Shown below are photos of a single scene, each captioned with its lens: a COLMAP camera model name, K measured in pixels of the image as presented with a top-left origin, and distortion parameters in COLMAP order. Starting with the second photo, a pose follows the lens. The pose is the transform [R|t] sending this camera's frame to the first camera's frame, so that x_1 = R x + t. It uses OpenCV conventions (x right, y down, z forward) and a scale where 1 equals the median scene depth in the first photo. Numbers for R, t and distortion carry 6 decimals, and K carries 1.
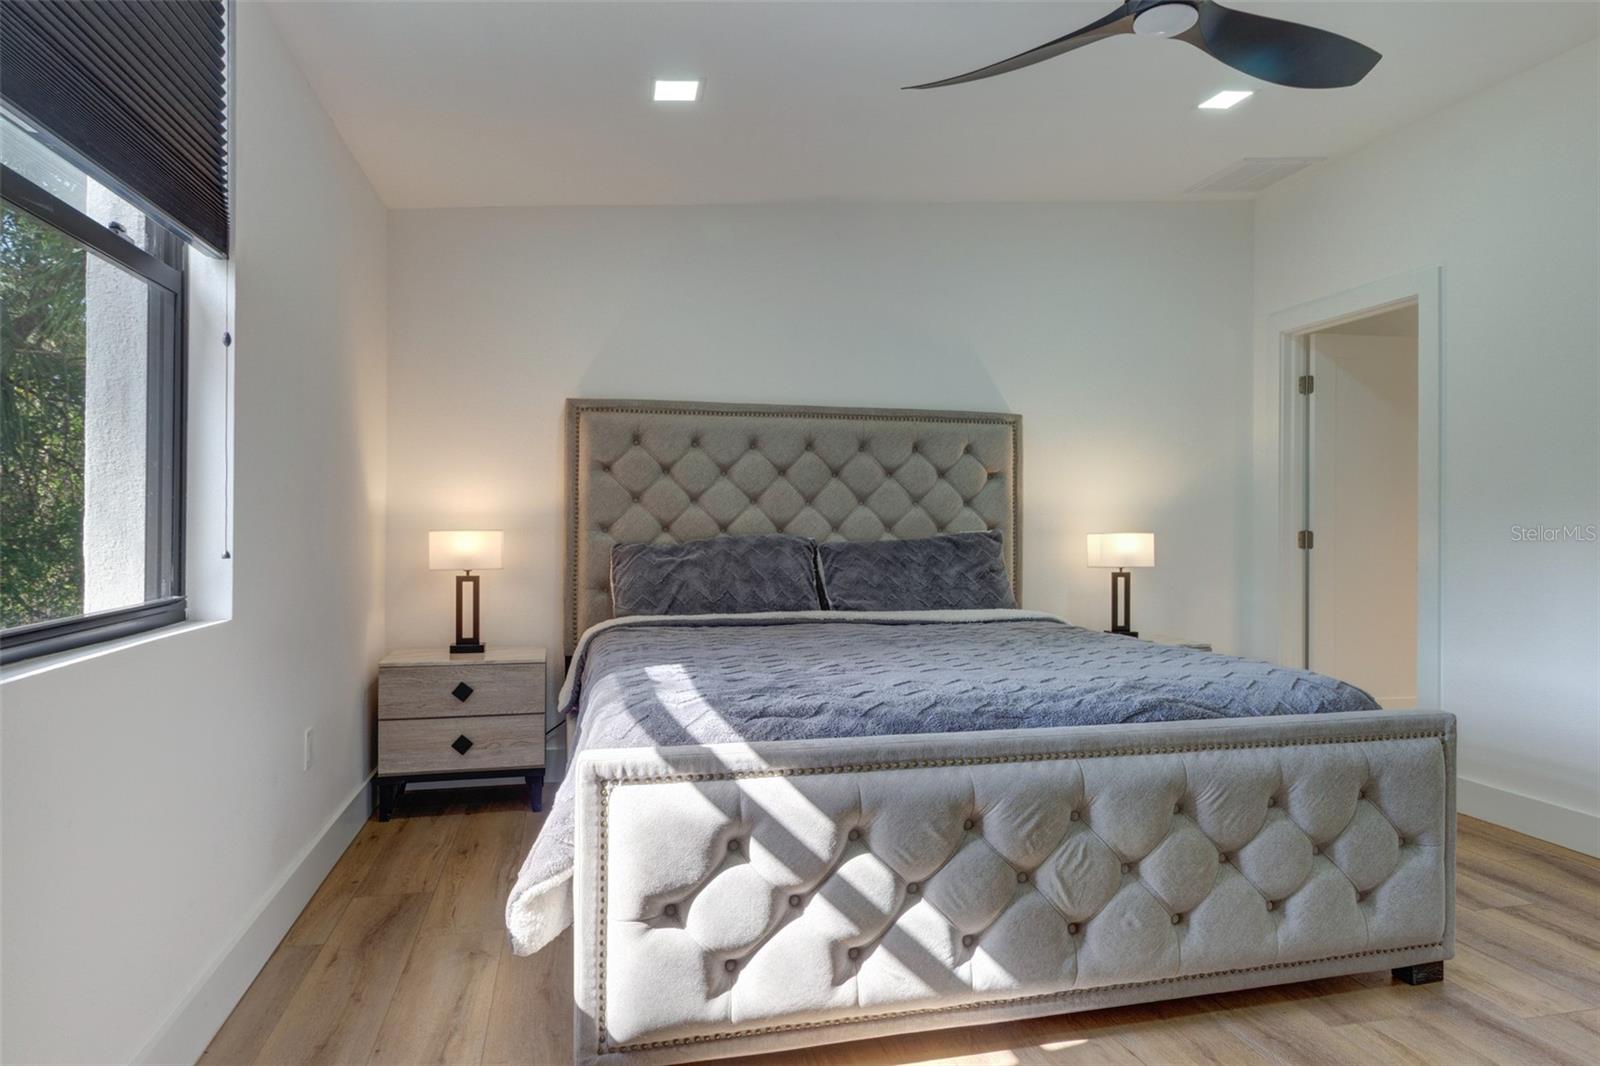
lens RADIAL K [[933.9, 0, 803.9], [0, 933.9, 536.0], [0, 0, 1]] dist [0.001857, -0.001591]
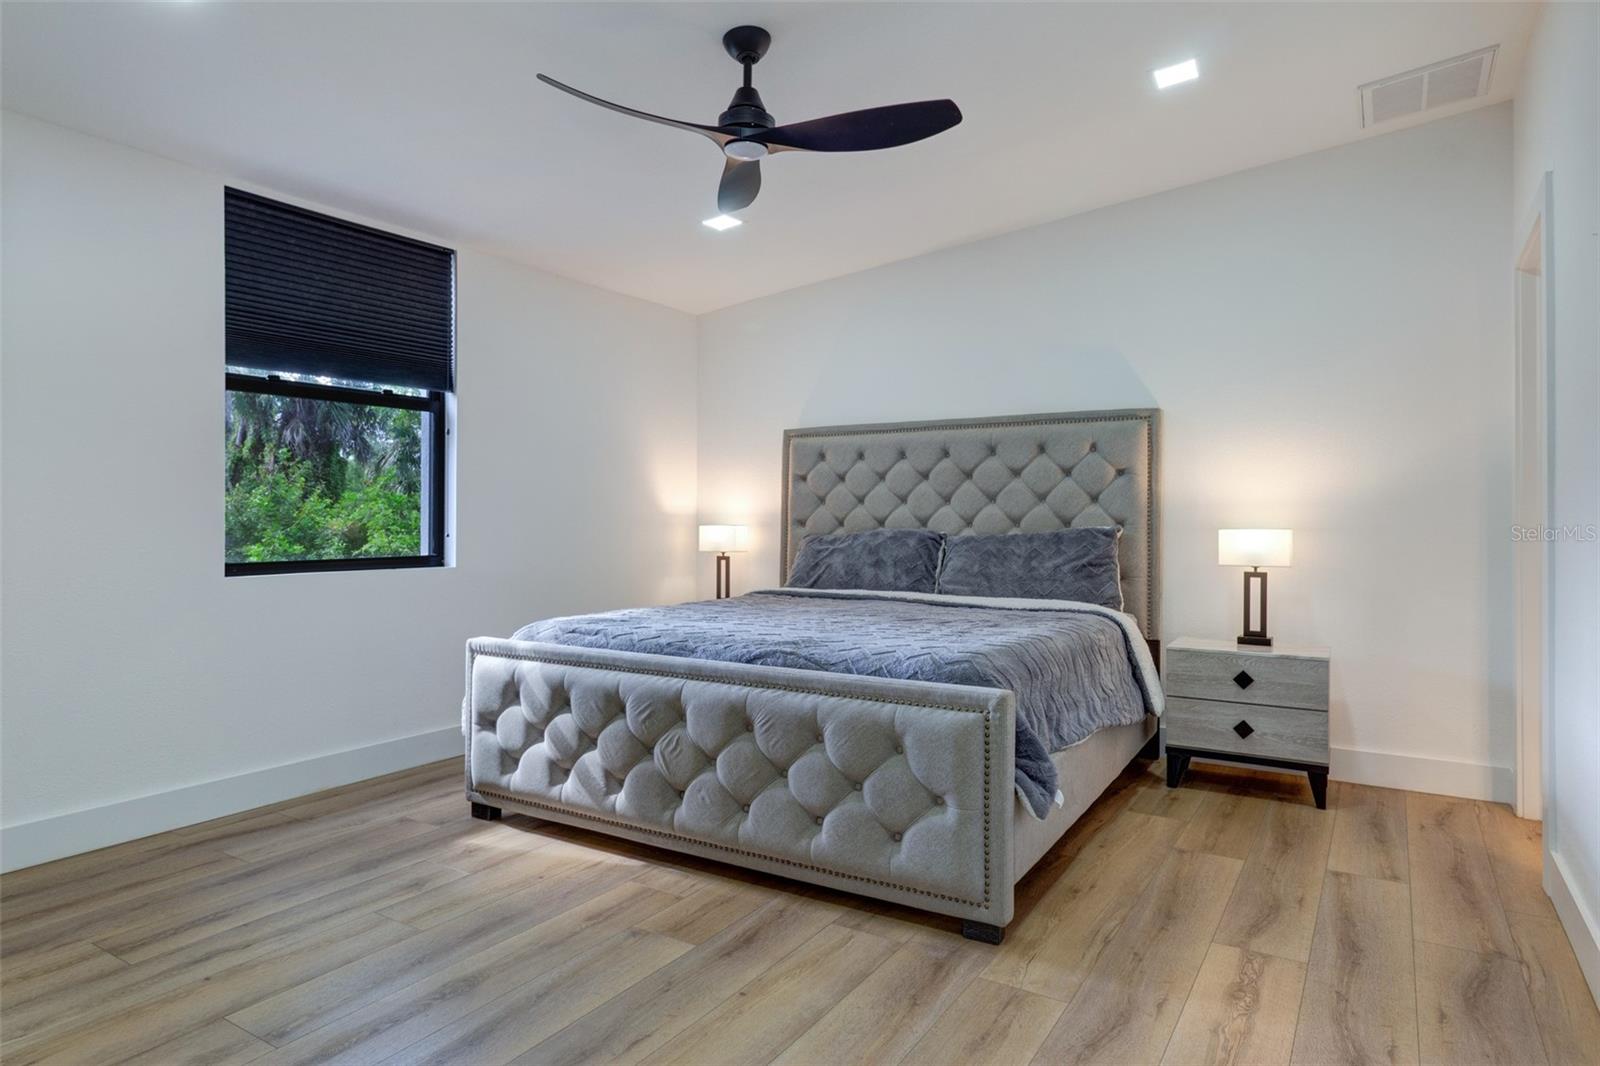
lens RADIAL K [[933.9, 0, 810.8], [0, 933.9, 522.2], [0, 0, 1]] dist [0.001857, -0.001591]
pose [[0.705562, -0.001736, -0.708646, 0.758328], [-0.007838, 0.999917, -0.010253, 0.003460], [0.708604, 0.012789, 0.705490, 0.054249]]
